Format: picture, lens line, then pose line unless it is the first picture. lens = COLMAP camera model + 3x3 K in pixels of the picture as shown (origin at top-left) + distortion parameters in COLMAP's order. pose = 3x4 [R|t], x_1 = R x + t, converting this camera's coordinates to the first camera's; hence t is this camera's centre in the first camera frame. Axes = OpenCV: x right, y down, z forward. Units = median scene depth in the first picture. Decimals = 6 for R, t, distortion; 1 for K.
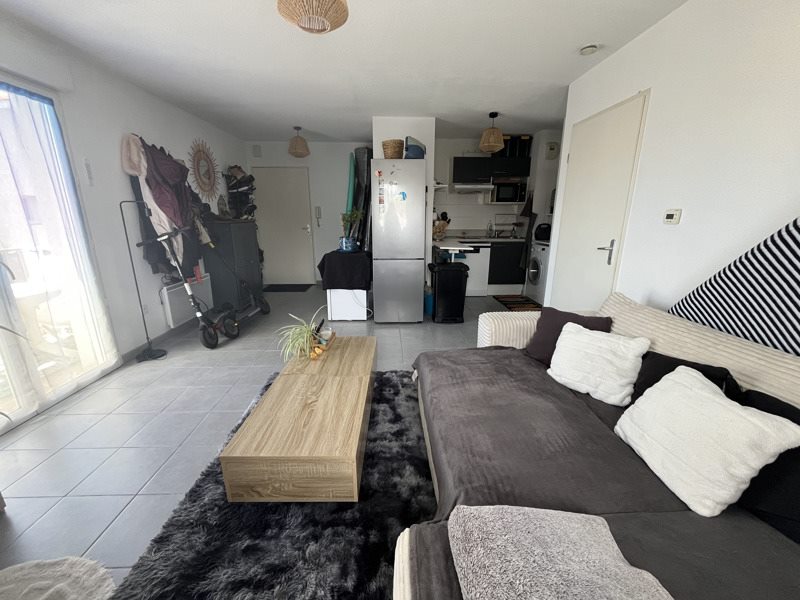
lens RADIAL K [[321.2, 0, 398.4], [0, 321.2, 299.0], [0, 0, 1]] dist [-0.001848, -0.000075]
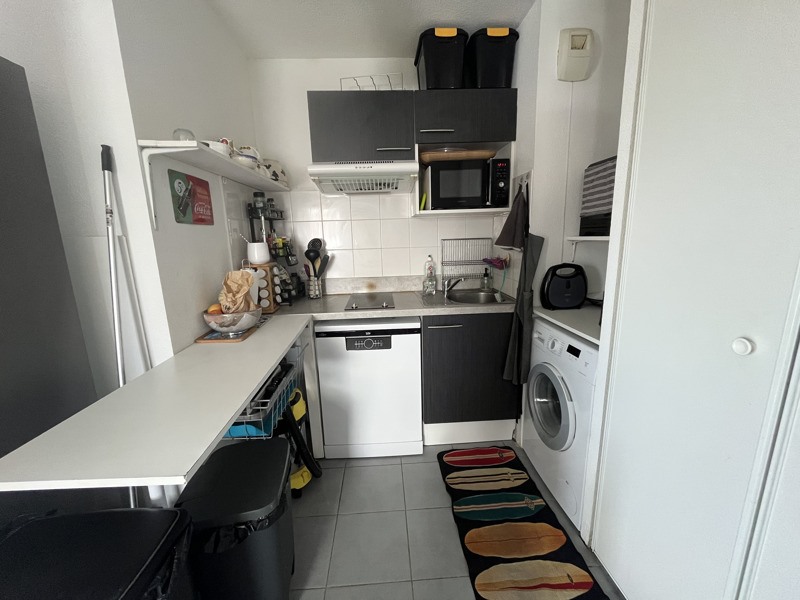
lens RADIAL K [[321.2, 0, 398.4], [0, 321.2, 299.0], [0, 0, 1]] dist [-0.001848, -0.000075]
pose [[0.999060, -0.037005, 0.022557, 0.253677], [0.038407, 0.997129, -0.065253, -0.174997], [-0.020078, 0.066058, 0.997614, 0.635703]]
